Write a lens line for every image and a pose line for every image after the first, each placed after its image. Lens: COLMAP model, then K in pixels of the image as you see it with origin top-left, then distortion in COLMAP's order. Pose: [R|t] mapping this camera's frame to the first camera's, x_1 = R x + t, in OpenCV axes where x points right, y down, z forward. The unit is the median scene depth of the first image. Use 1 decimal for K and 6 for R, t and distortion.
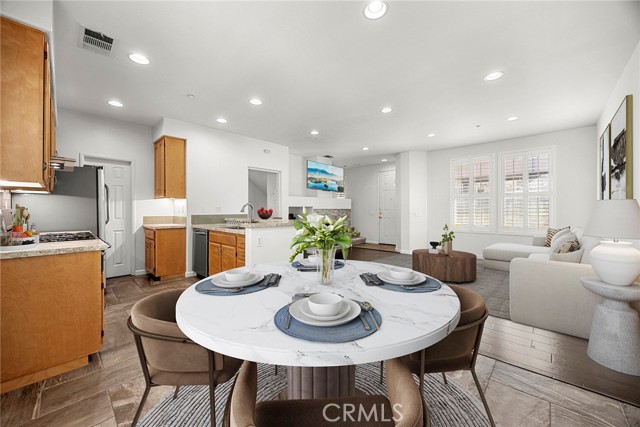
lens RADIAL K [[245.0, 0, 317.8], [0, 245.0, 213.9], [0, 0, 1]] dist [-0.001074, 0.000165]
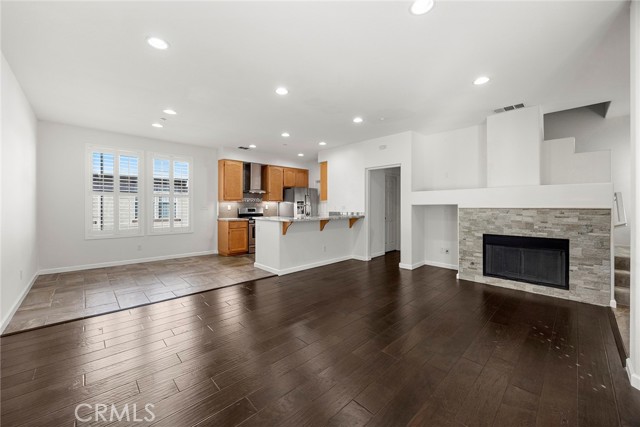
lens RADIAL K [[245.0, 0, 318.5], [0, 245.0, 208.1], [0, 0, 1]] dist [-0.001074, 0.000165]
pose [[-0.045759, 0.008816, -0.998914, 0.746812], [-0.011809, 0.999886, 0.009365, -0.023931], [0.998883, 0.012225, -0.045649, 0.791161]]
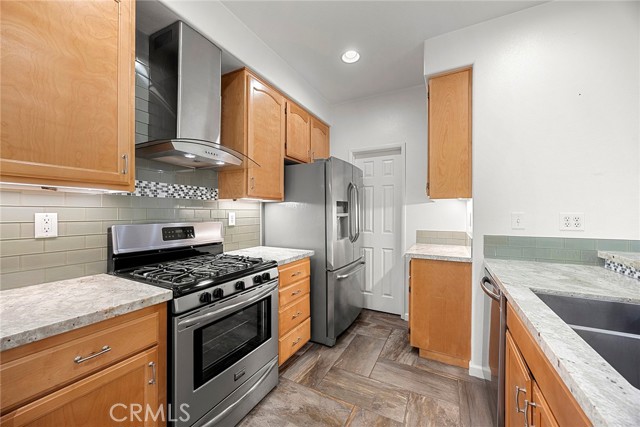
lens RADIAL K [[245.0, 0, 319.3], [0, 245.0, 214.5], [0, 0, 1]] dist [-0.001074, 0.000165]
pose [[0.275198, 0.003632, -0.961381, -0.144325], [-0.010218, 0.999947, 0.000853, -0.022617], [0.961333, 0.009589, 0.275220, 0.476700]]
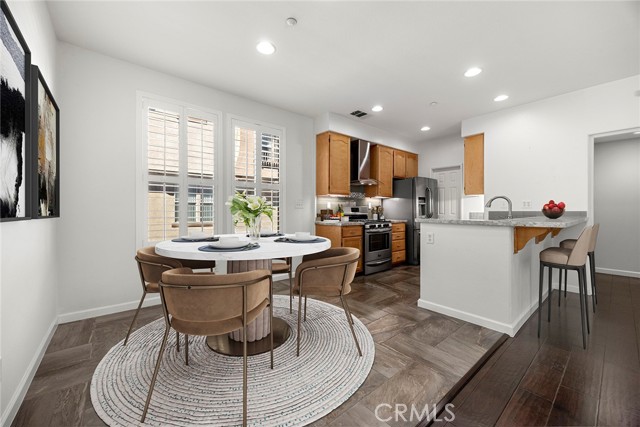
lens RADIAL K [[245.0, 0, 322.5], [0, 245.0, 211.2], [0, 0, 1]] dist [-0.001074, 0.000165]
pose [[-0.113305, 0.005869, -0.993543, 0.384531], [-0.008308, 0.999942, 0.006854, 0.002649], [0.993526, 0.009031, -0.113249, 0.375151]]
